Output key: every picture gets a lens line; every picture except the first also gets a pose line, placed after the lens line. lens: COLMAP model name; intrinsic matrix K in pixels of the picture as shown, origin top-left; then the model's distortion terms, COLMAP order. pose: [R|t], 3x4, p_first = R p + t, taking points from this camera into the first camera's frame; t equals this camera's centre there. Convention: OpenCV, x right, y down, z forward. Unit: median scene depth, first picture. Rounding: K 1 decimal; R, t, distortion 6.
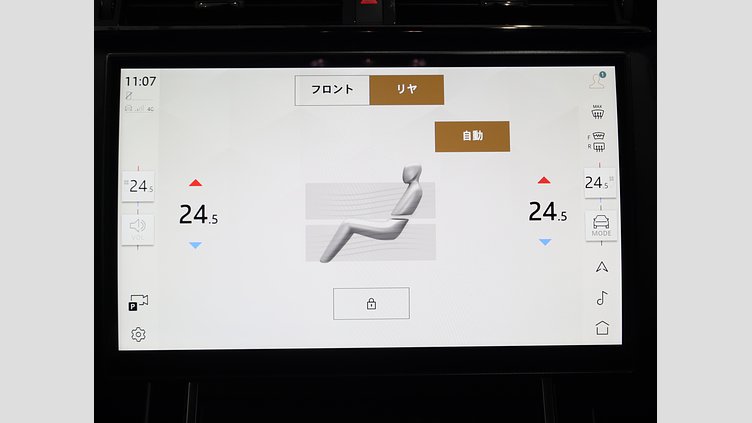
lens RADIAL K [[598.4, 0, 376.0], [0, 598.4, 211.5], [0, 0, 1]] dist [0.001439, 0.001096]
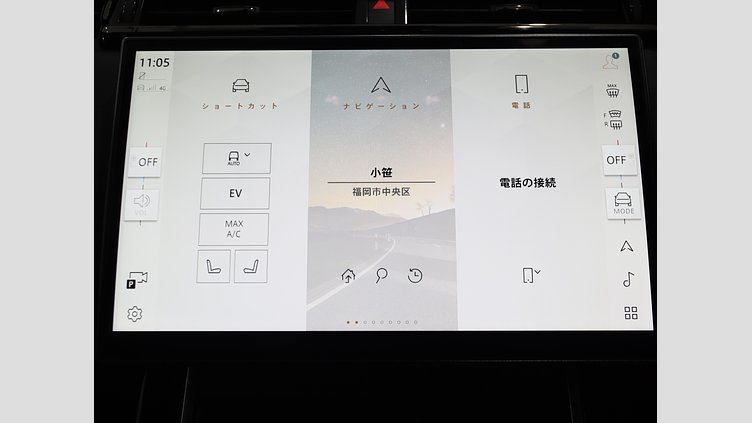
lens RADIAL K [[598.4, 0, 376.0], [0, 598.4, 211.5], [0, 0, 1]] dist [0.001439, 0.001096]
pose [[0.999668, 0.002026, -0.025680, 0.007251], [-0.006064, 0.987397, -0.158145, 0.189416], [0.025036, 0.158248, 0.987082, 0.051000]]
